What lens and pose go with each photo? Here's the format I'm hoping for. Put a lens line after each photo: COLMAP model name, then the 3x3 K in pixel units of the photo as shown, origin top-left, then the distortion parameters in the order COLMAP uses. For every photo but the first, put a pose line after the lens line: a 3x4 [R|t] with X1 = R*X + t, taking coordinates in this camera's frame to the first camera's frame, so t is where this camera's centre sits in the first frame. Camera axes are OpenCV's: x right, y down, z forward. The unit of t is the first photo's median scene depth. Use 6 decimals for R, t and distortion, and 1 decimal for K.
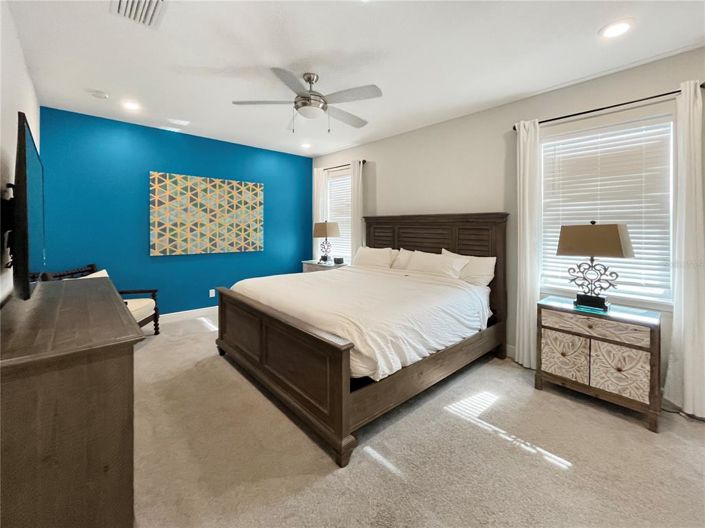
lens RADIAL K [[301.6, 0, 352.3], [0, 301.6, 225.7], [0, 0, 1]] dist [0.000958, 0.000112]
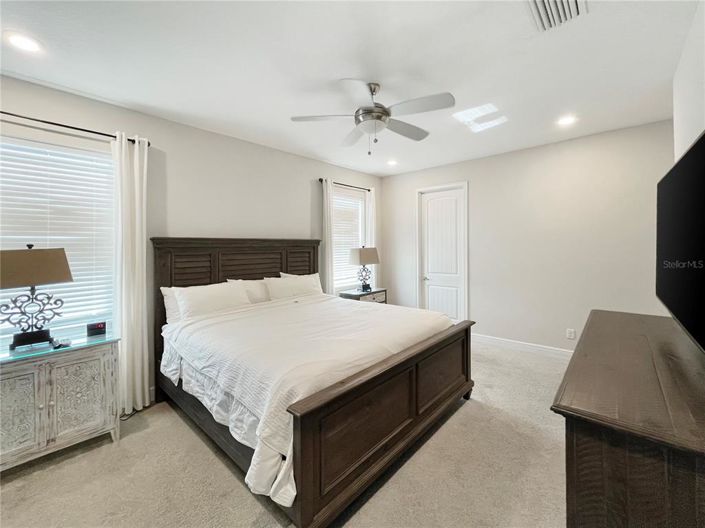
lens RADIAL K [[296.2, 0, 352.8], [0, 296.2, 244.6], [0, 0, 1]] dist [-0.000653, -0.000004]
pose [[-0.111061, 0.003974, 0.993806, -0.161216], [0.013125, 0.999911, -0.002532, -0.003035], [-0.993727, 0.012763, -0.111103, 0.184822]]
